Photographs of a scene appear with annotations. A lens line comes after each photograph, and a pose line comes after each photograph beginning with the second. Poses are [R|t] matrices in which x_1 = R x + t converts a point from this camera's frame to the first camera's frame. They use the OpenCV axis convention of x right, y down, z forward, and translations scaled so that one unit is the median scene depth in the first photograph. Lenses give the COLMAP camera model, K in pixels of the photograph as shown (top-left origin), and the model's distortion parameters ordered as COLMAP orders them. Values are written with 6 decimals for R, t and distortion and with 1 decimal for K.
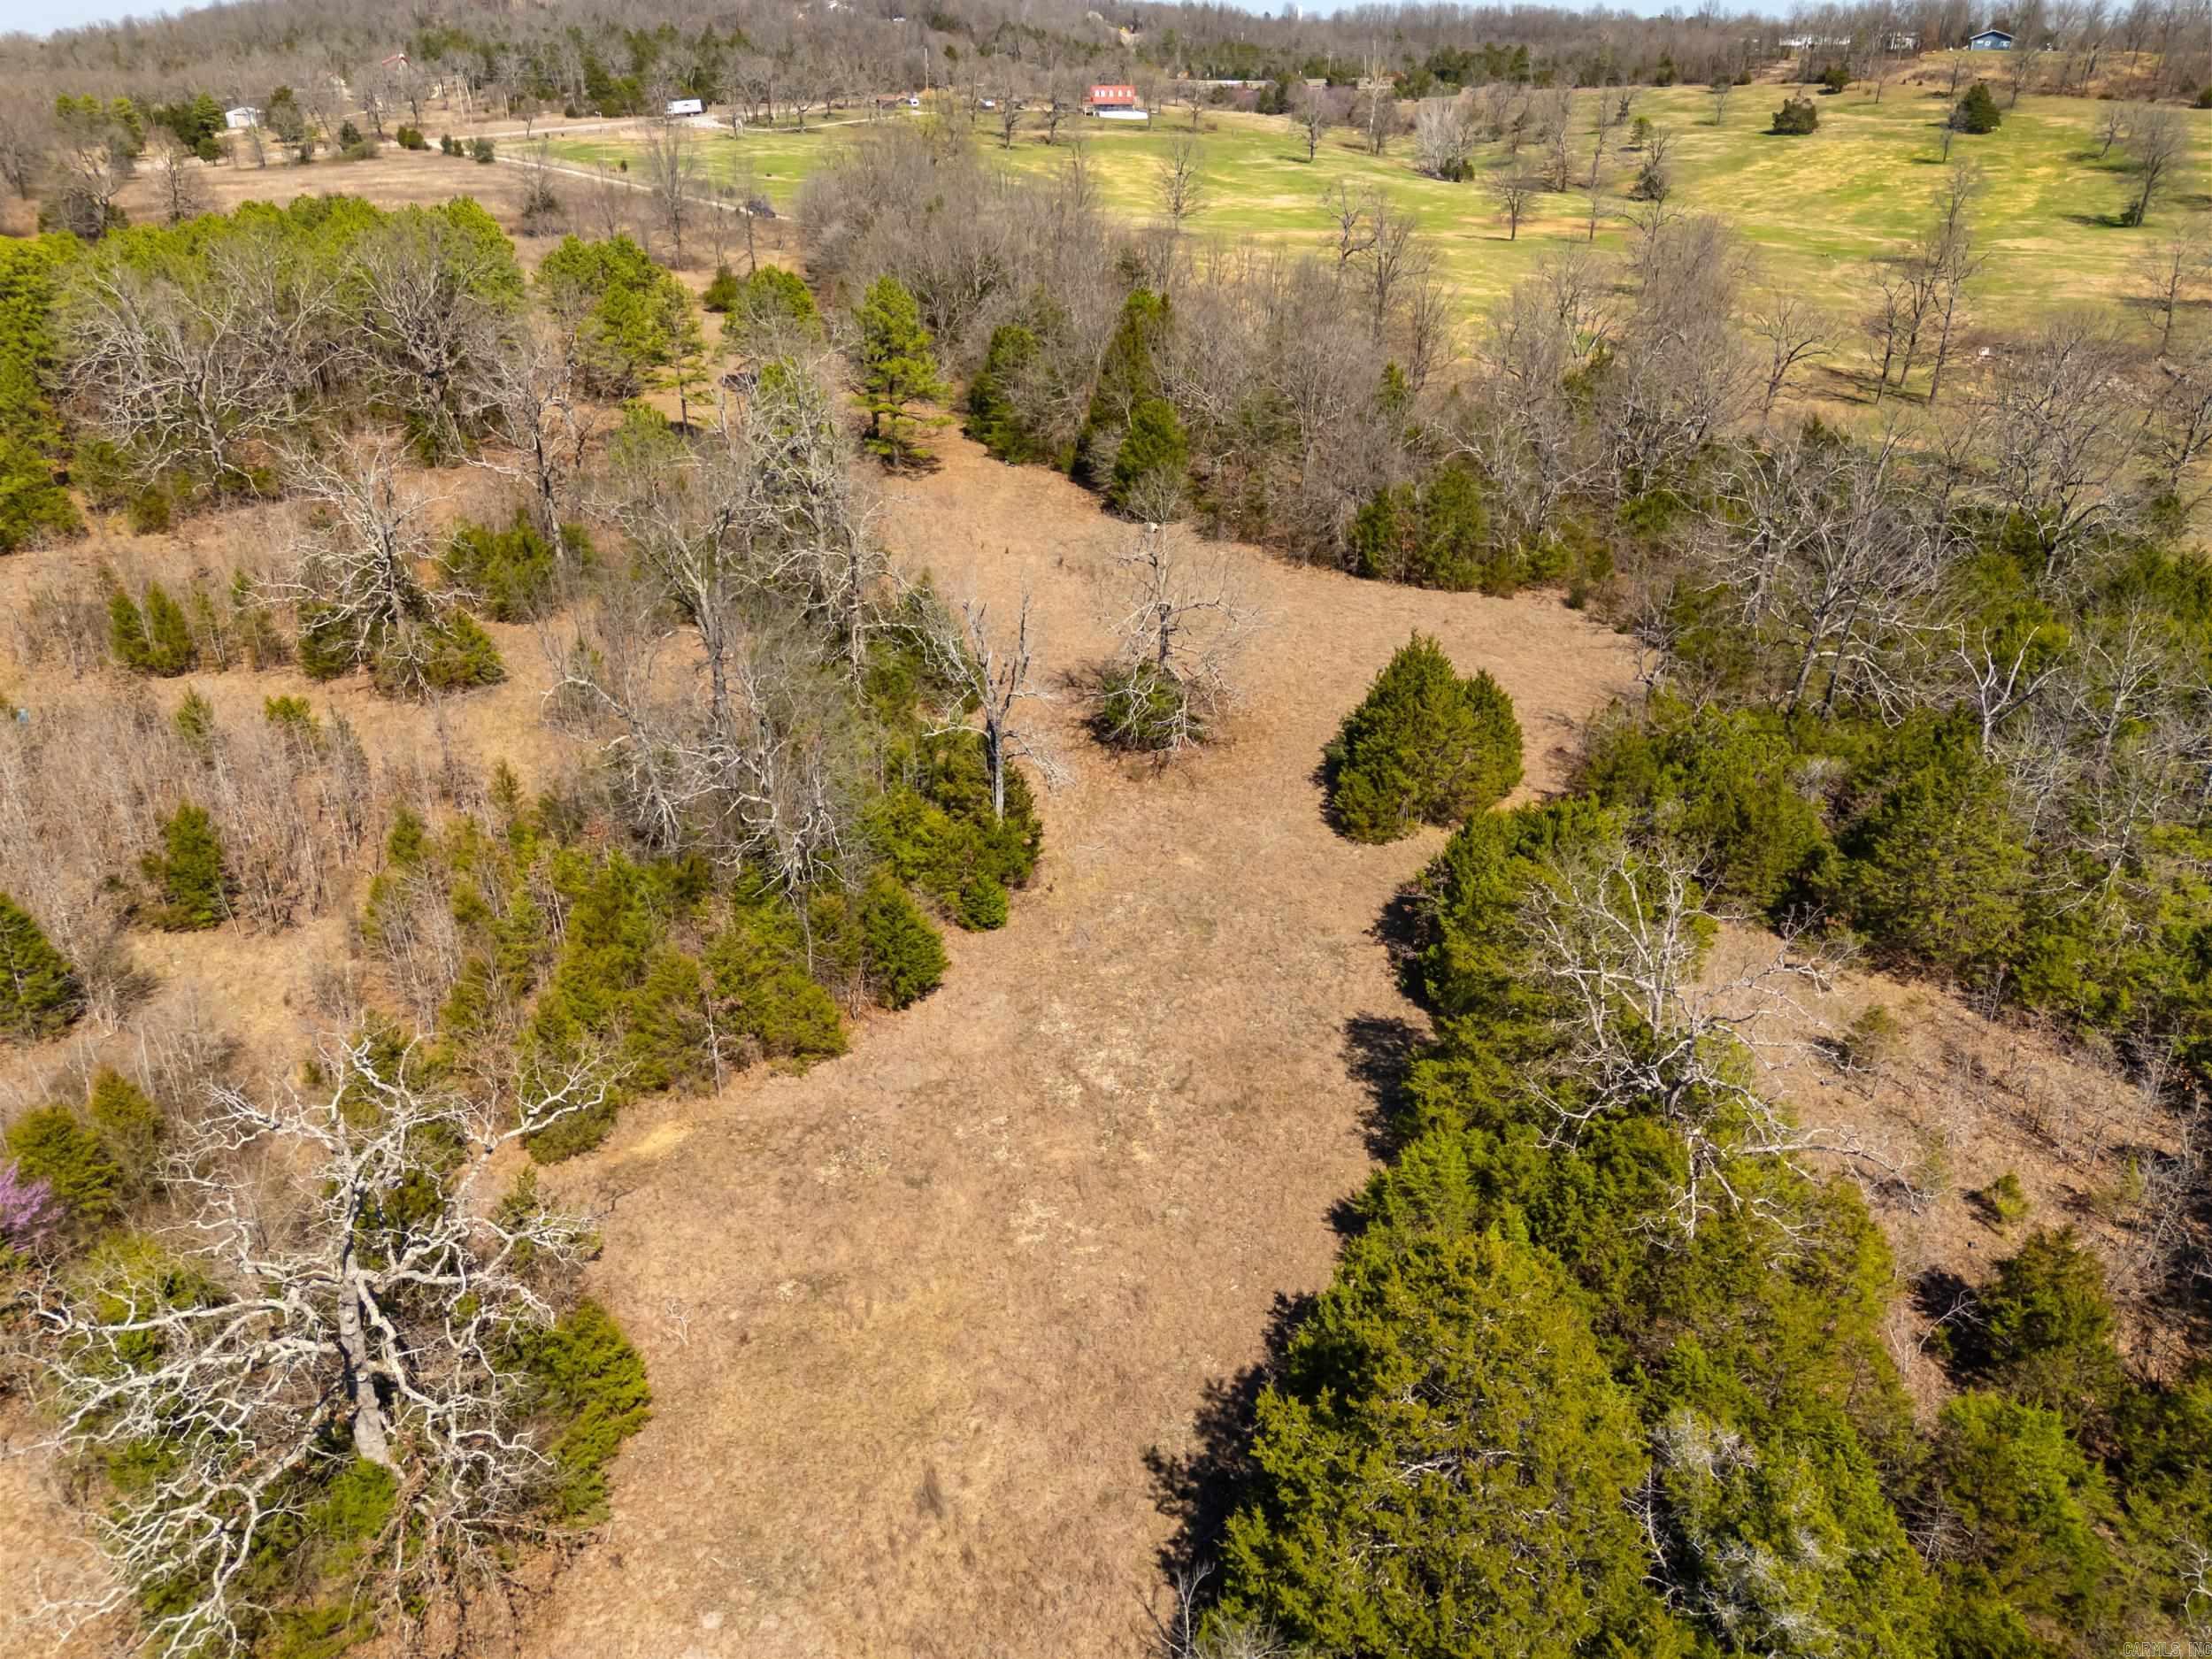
lens RADIAL K [[1661.5, 0, 1106.0], [0, 1661.5, 829.5], [0, 0, 1]] dist [0.075957, -0.061125]
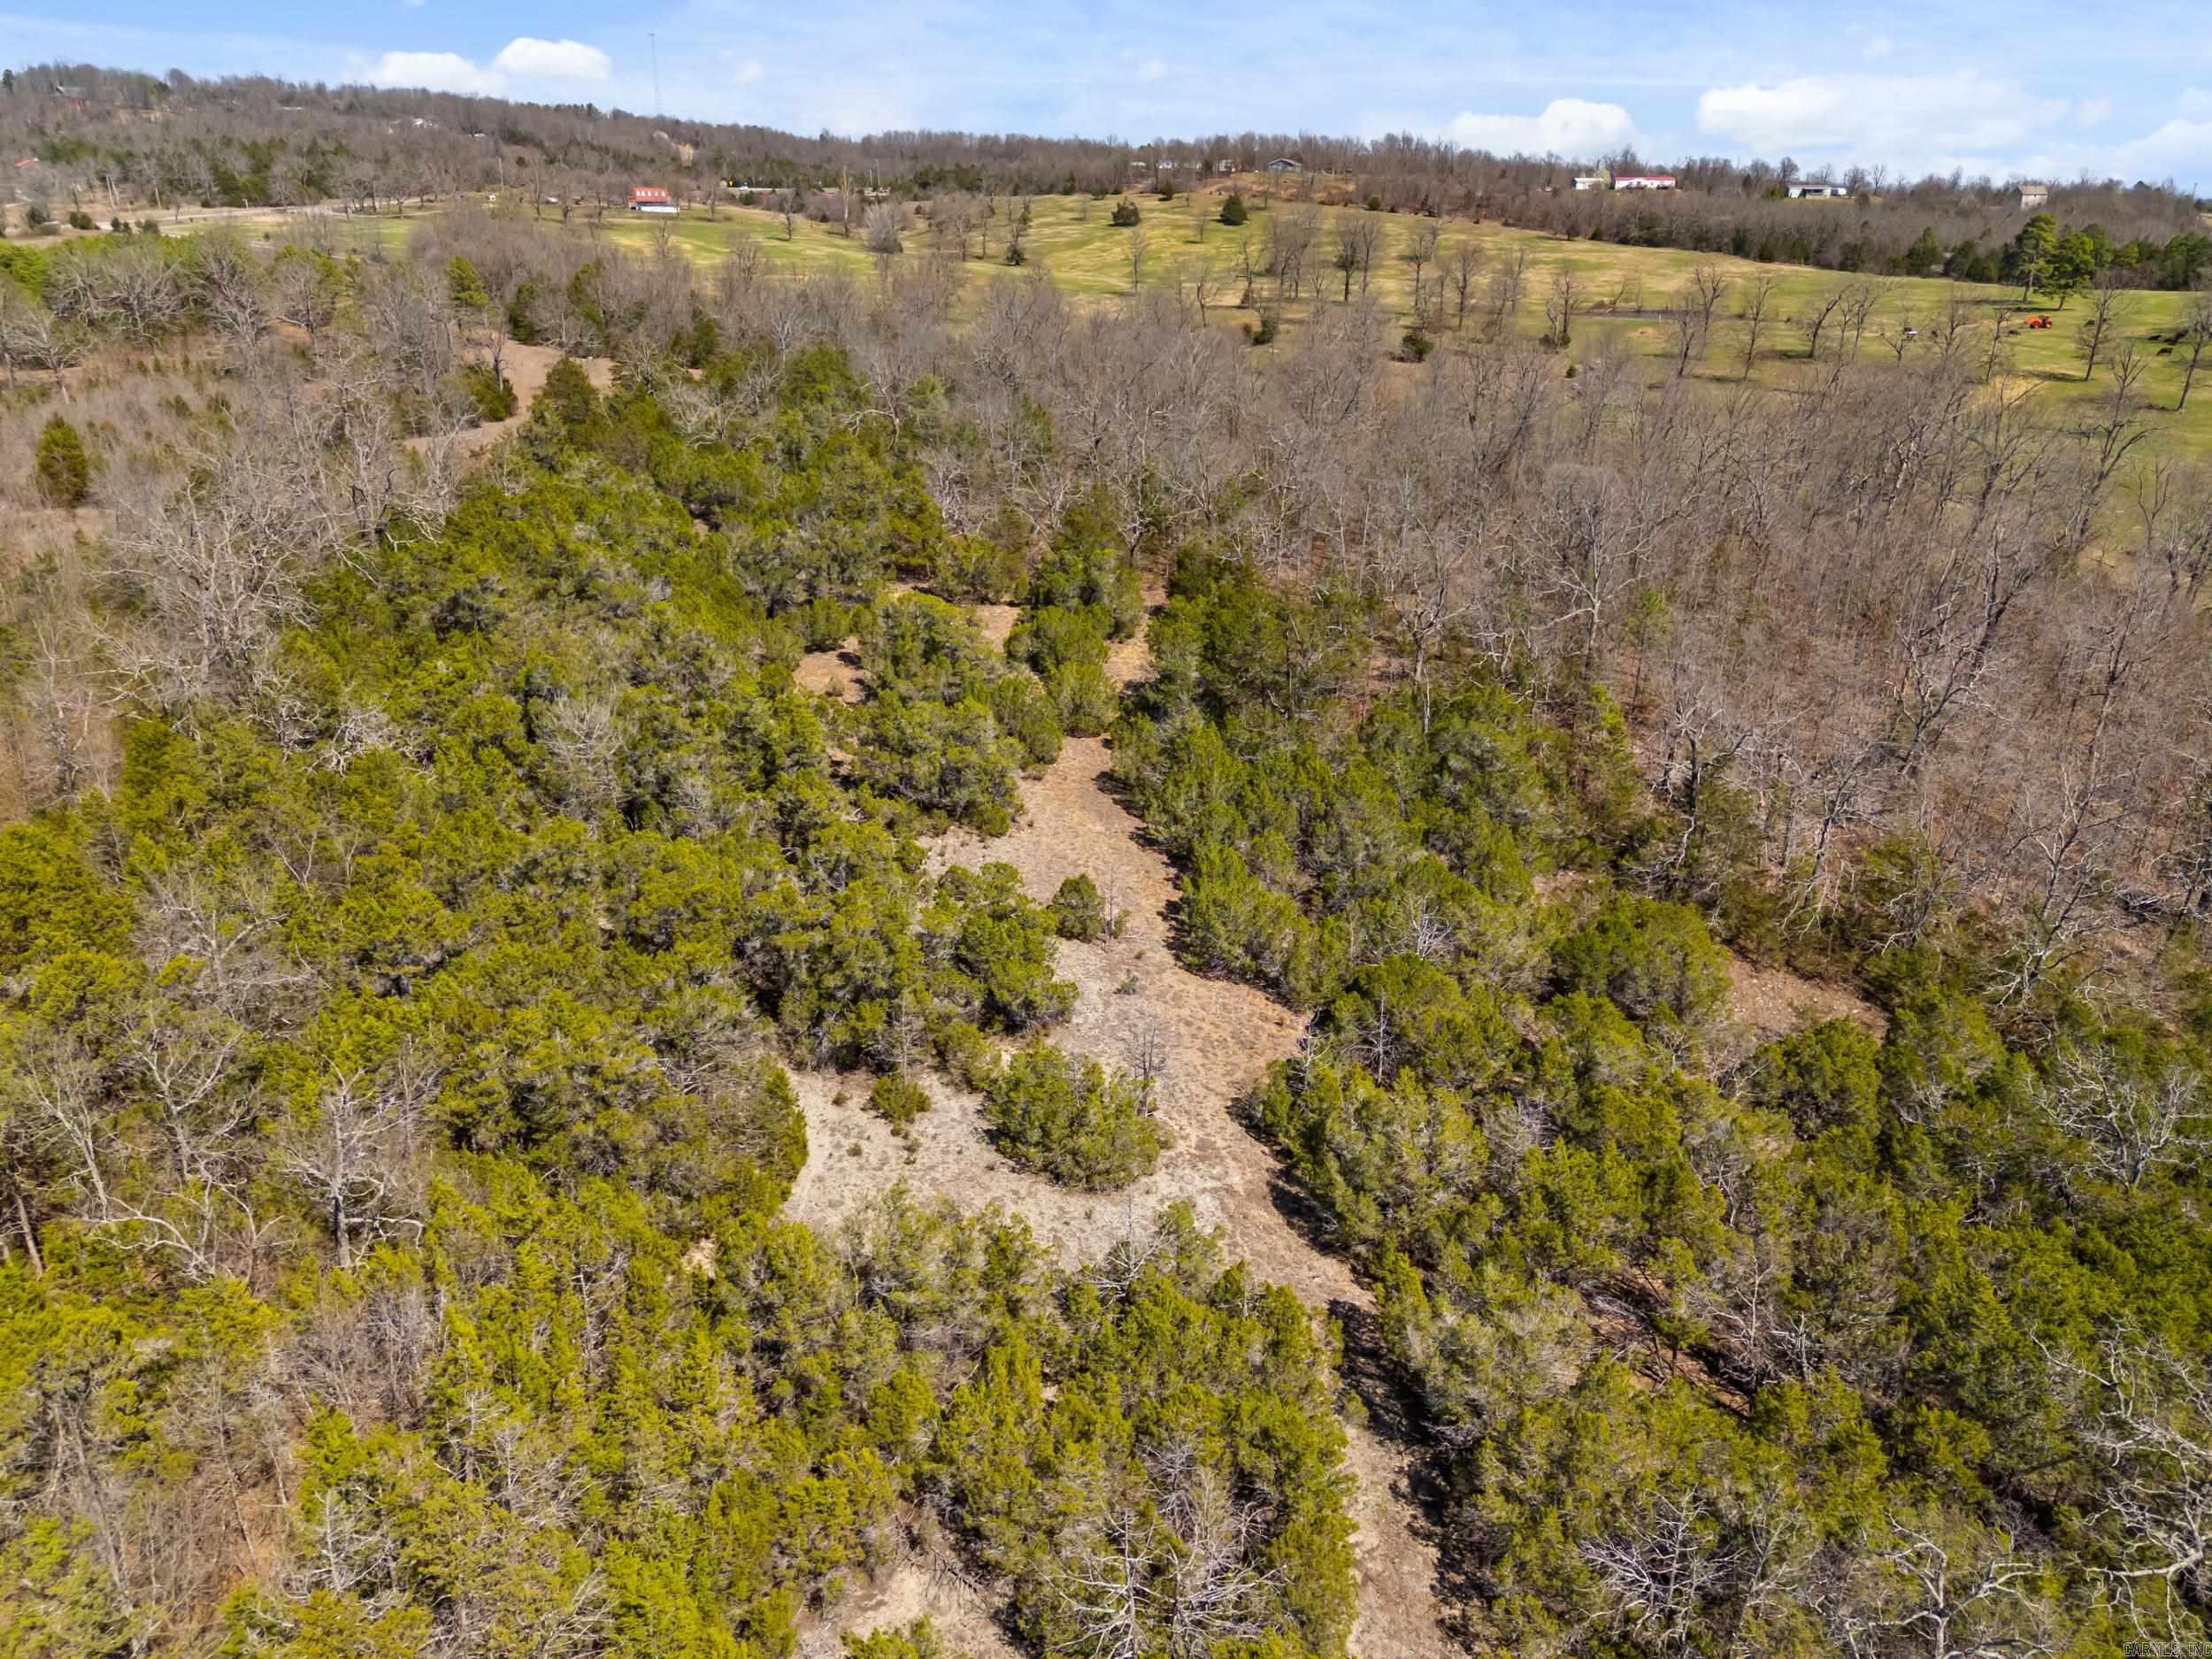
lens RADIAL K [[1661.5, 0, 1106.0], [0, 1661.5, 829.5], [0, 0, 1]] dist [0.075957, -0.061125]
pose [[0.976982, -0.073015, 0.200435, 0.053295], [0.084585, 0.995173, -0.049767, 0.160893], [-0.195834, 0.065575, 0.978442, -0.342726]]
